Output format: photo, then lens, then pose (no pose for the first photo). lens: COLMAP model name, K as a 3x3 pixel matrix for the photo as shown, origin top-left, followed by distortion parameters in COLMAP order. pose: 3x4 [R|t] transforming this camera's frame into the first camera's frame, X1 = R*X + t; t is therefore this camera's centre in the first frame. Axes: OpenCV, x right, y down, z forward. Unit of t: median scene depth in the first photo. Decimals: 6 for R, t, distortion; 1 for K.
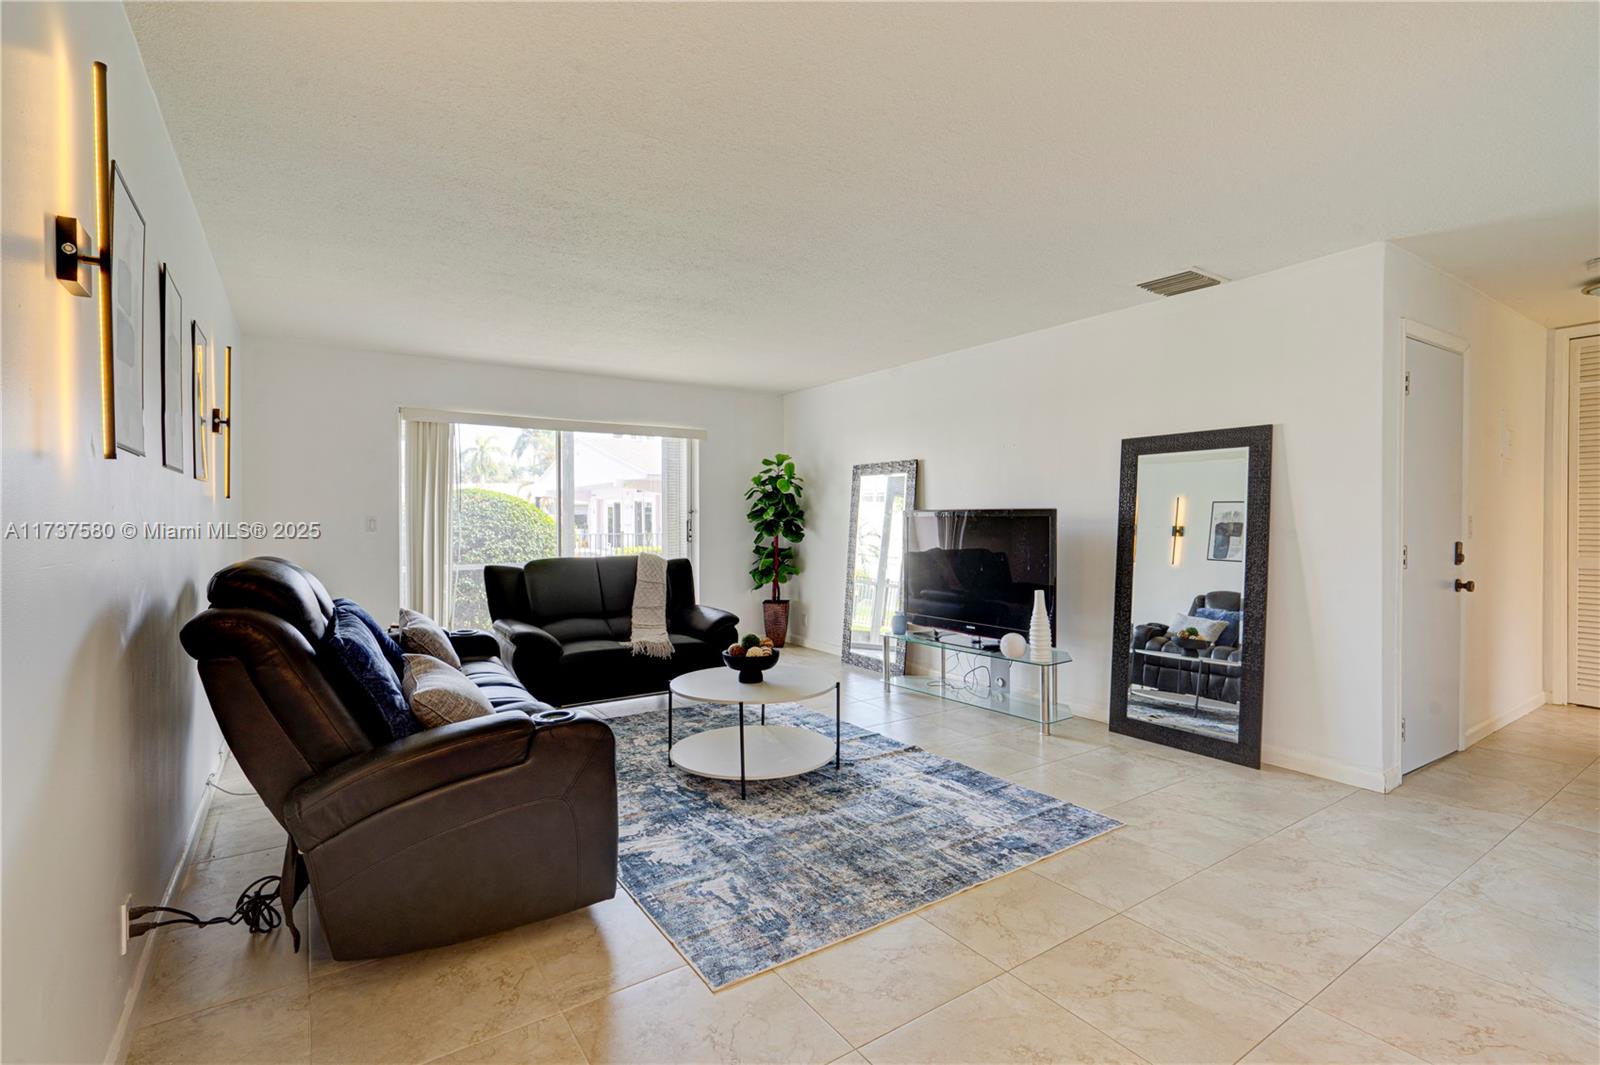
lens RADIAL K [[742.8, 0, 806.8], [0, 742.8, 522.5], [0, 0, 1]] dist [-0.003453, 0.001095]
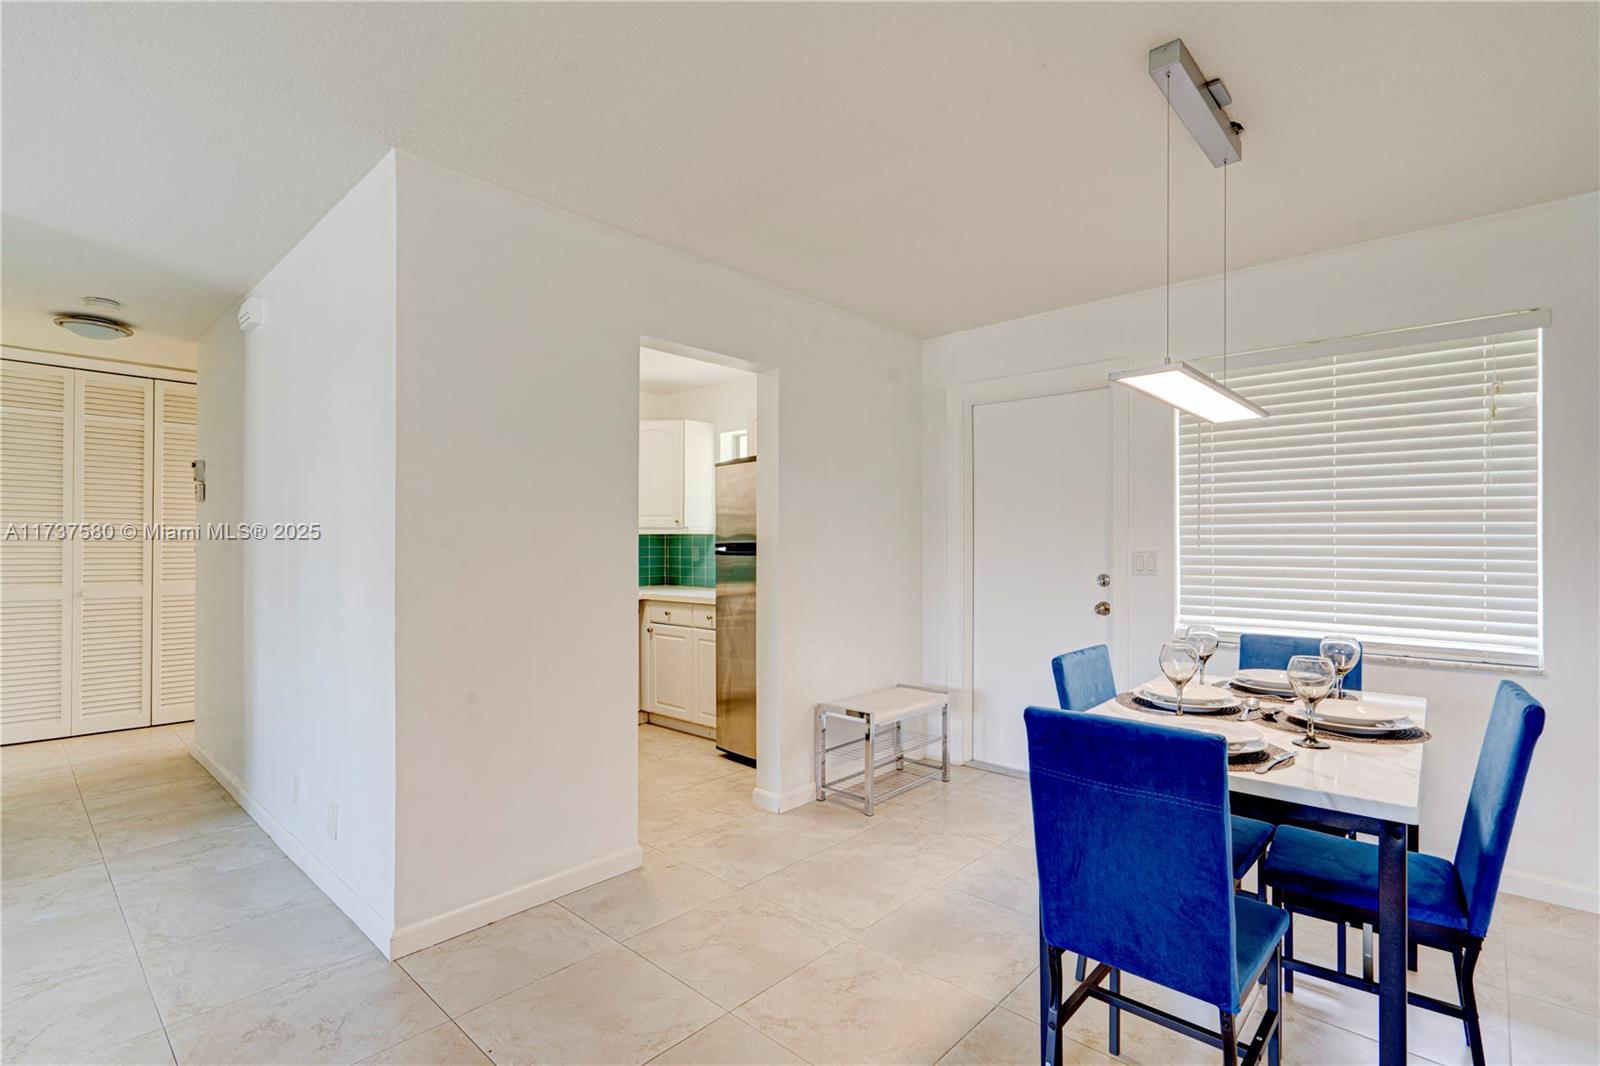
lens RADIAL K [[749.9, 0, 814.3], [0, 749.9, 538.9], [0, 0, 1]] dist [-0.002645, -0.000516]
pose [[-0.237848, 0.007918, 0.971270, -0.166288], [0.003293, 0.999968, -0.007345, -0.009961], [-0.971297, 0.001451, -0.237867, 0.268207]]
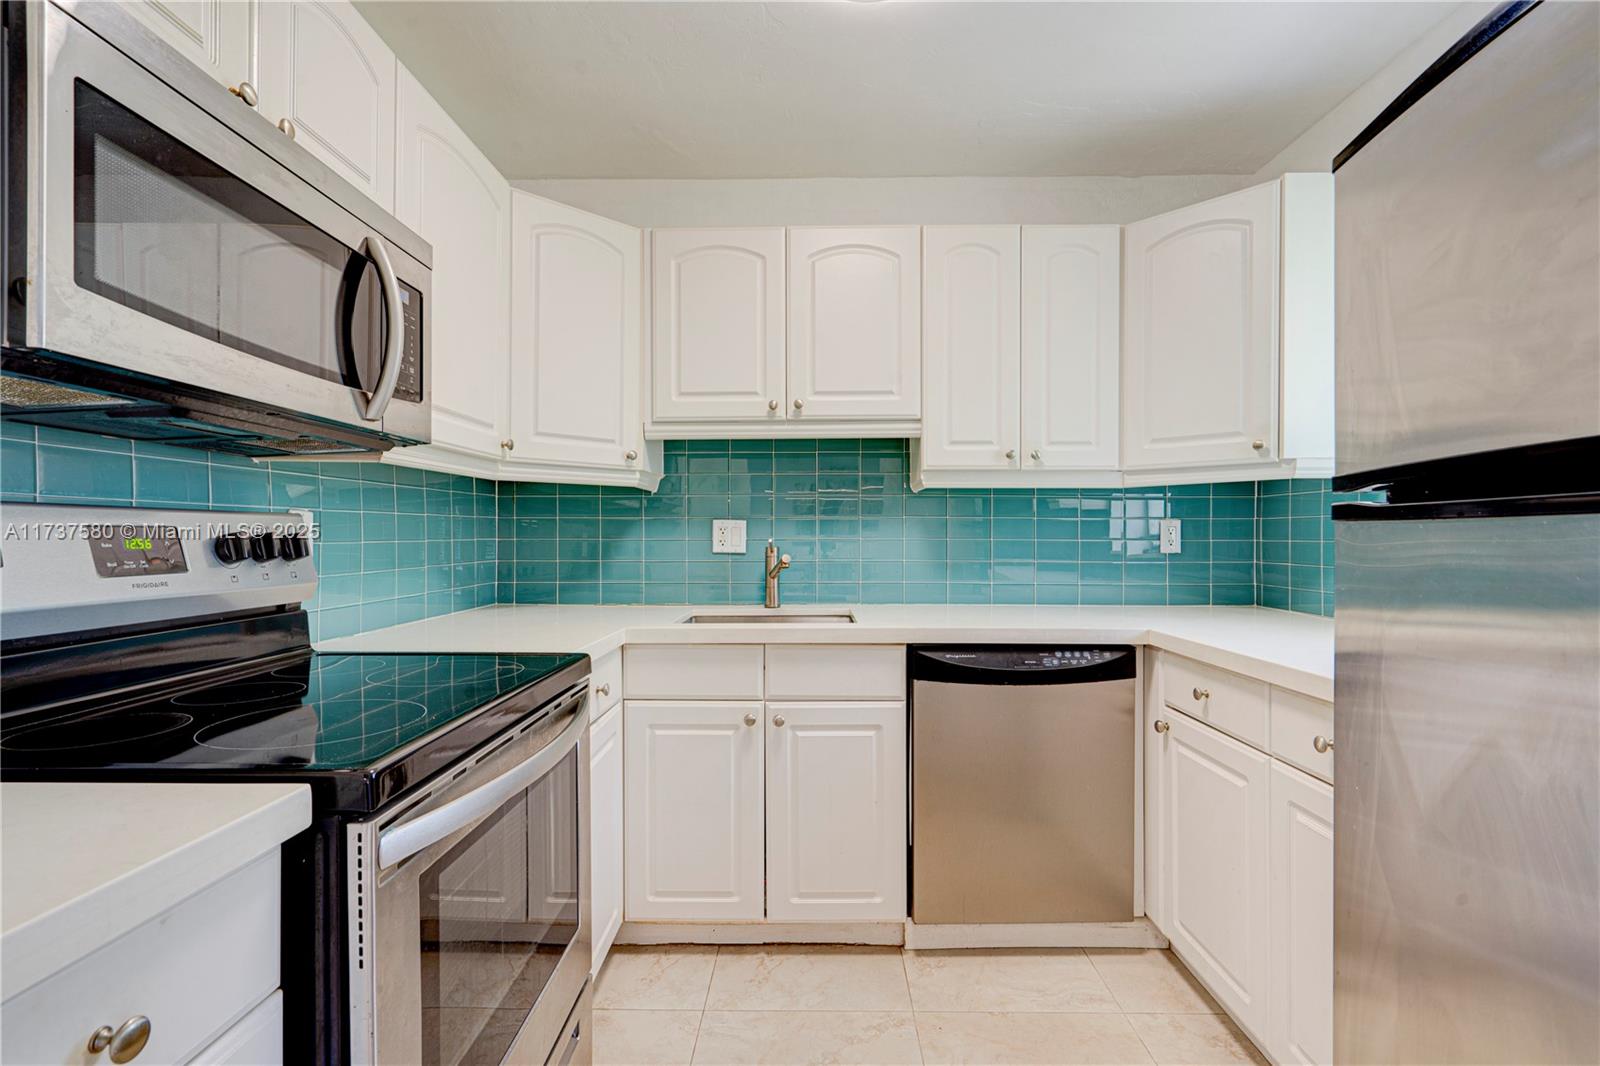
lens RADIAL K [[733.0, 0, 806.1], [0, 733.0, 536.7], [0, 0, 1]] dist [-0.000998, 0.000469]
pose [[0.578495, 0.001168, 0.815685, 0.681909], [0.001745, 0.999995, -0.002669, 0.013009], [-0.815684, 0.002968, 0.578490, 0.138992]]
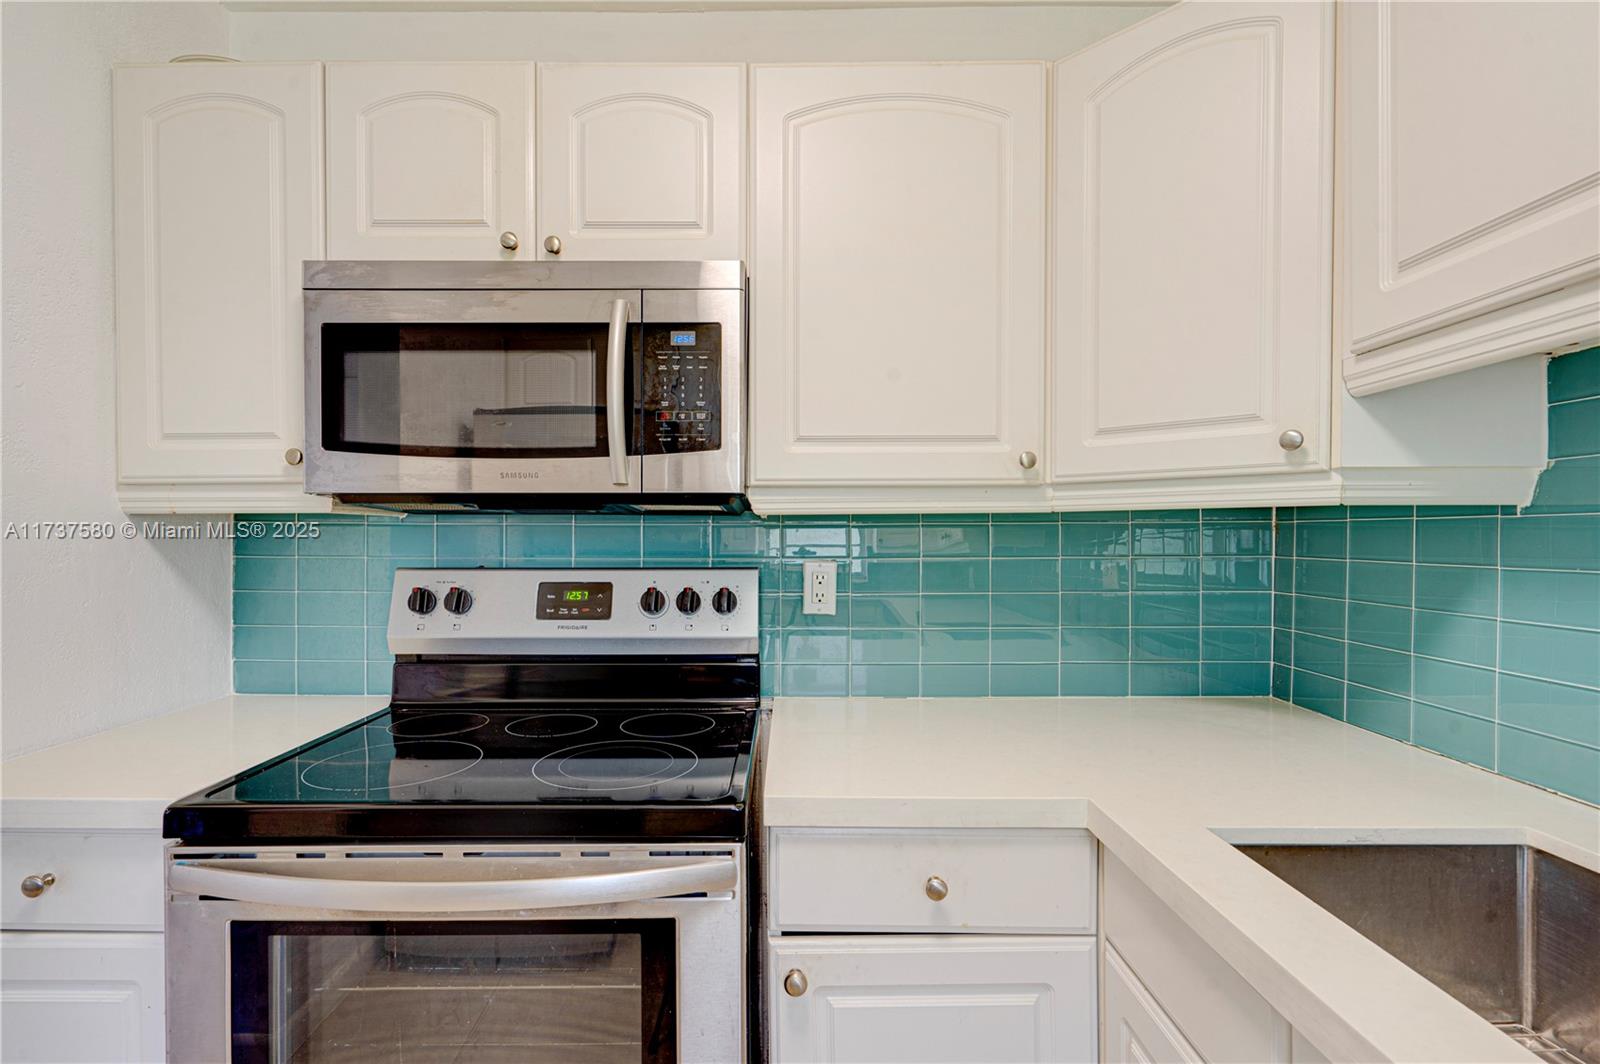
lens RADIAL K [[749.9, 0, 814.3], [0, 749.9, 537.9], [0, 0, 1]] dist [-0.002645, -0.000516]
pose [[0.821750, 0.005468, -0.569822, 1.121717], [-0.004537, 0.999985, 0.003053, -0.019966], [0.569830, 0.000076, 0.821763, 0.270952]]
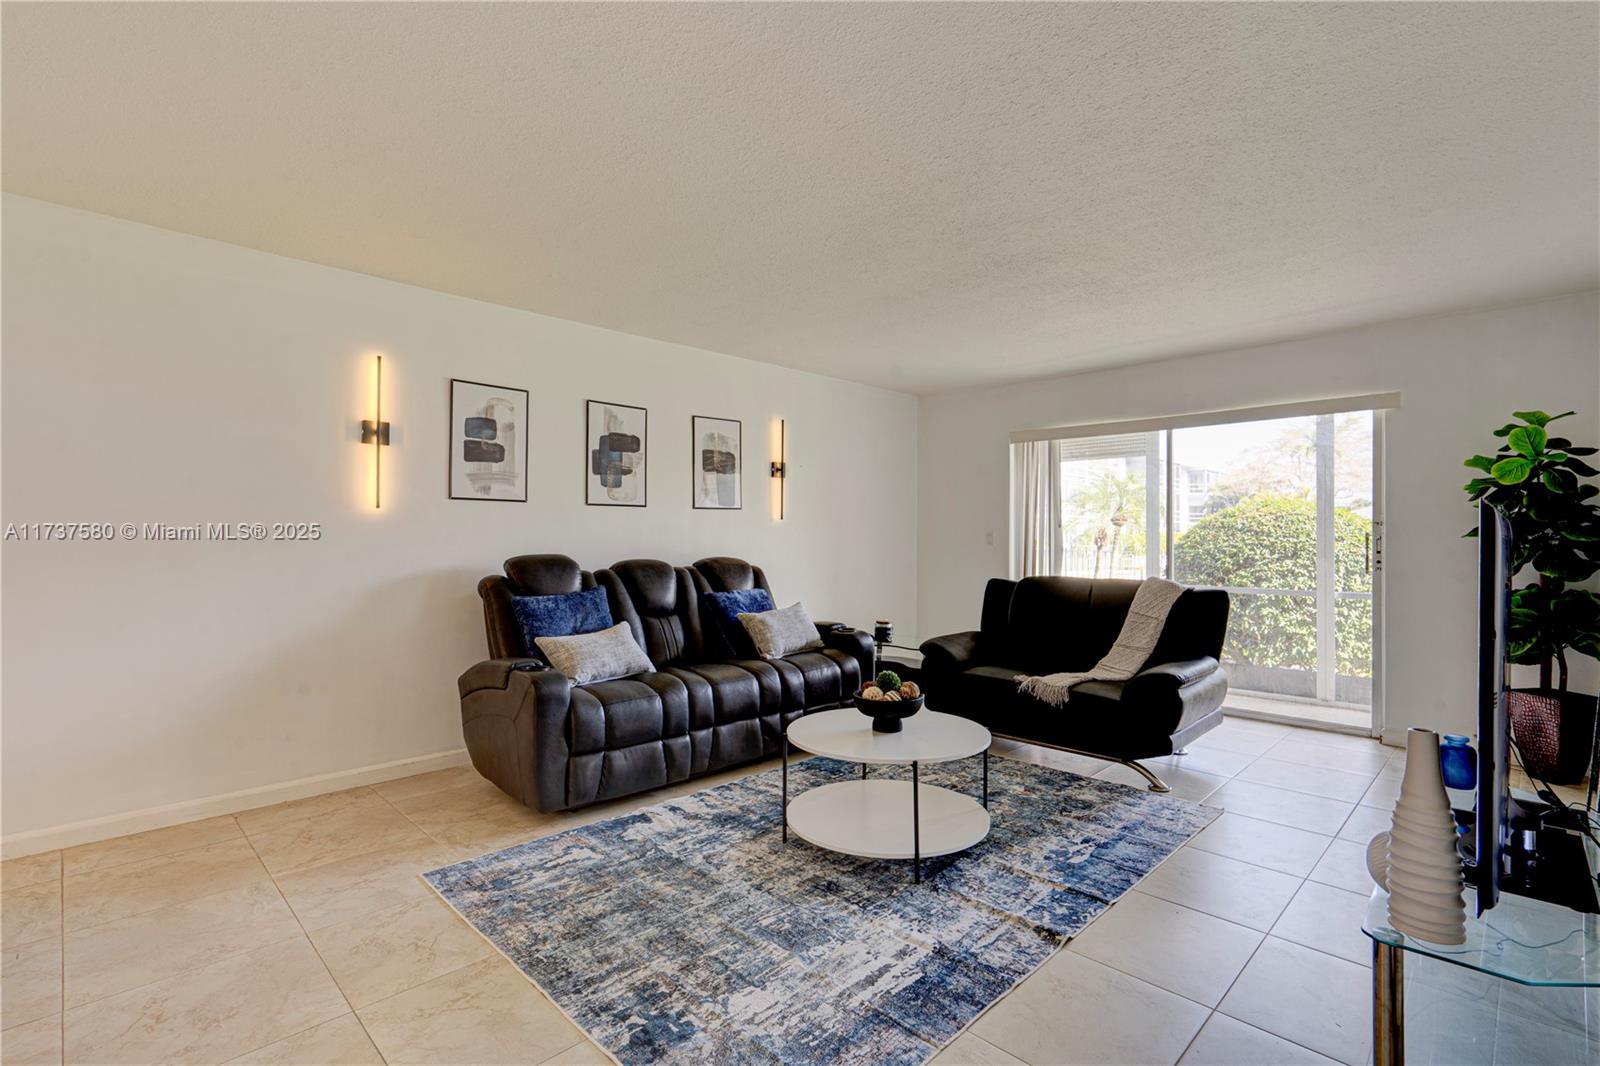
lens RADIAL K [[741.8, 0, 811.0], [0, 741.8, 533.1], [0, 0, 1]] dist [-0.002503, 0.000092]
pose [[0.190792, -0.003029, -0.981626, 0.709499], [-0.006848, 0.999967, -0.004417, 0.001071], [0.981607, 0.007564, 0.190765, 0.755307]]
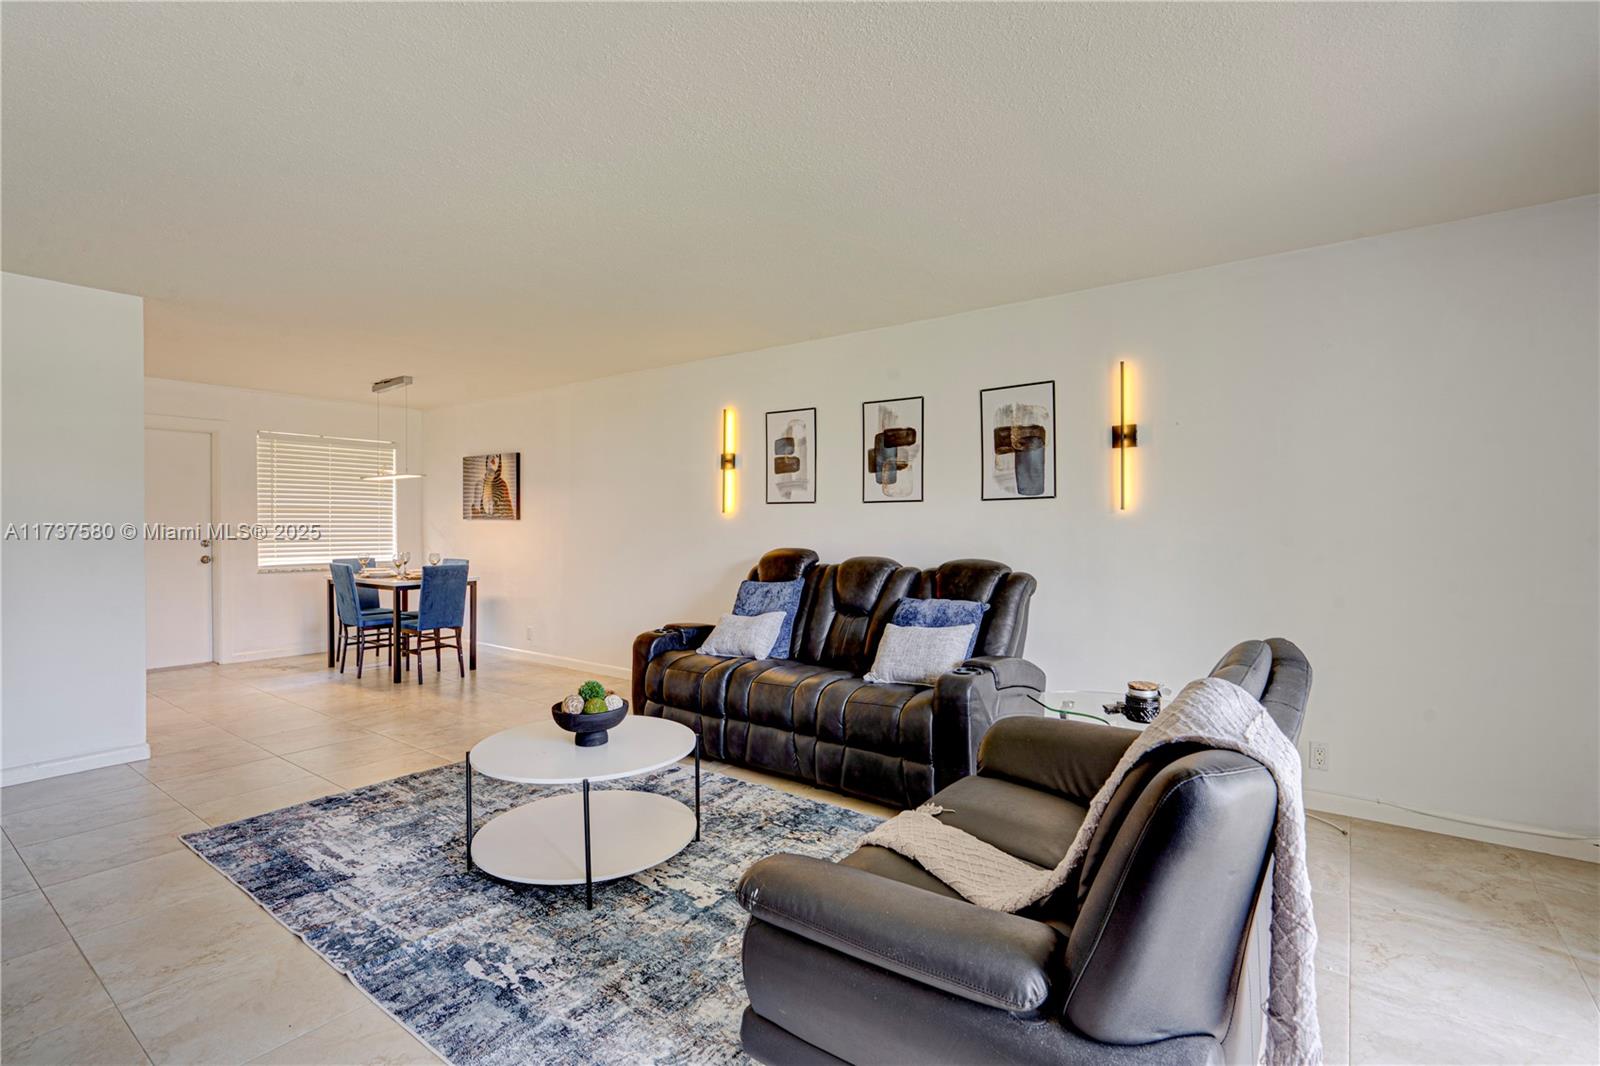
lens RADIAL K [[733.0, 0, 806.1], [0, 733.0, 536.7], [0, 0, 1]] dist [-0.000998, 0.000469]
pose [[-0.942588, 0.005495, -0.333912, -0.031842], [-0.001995, 0.999754, 0.022085, -0.017317], [0.333951, 0.021483, -0.942346, 1.775057]]
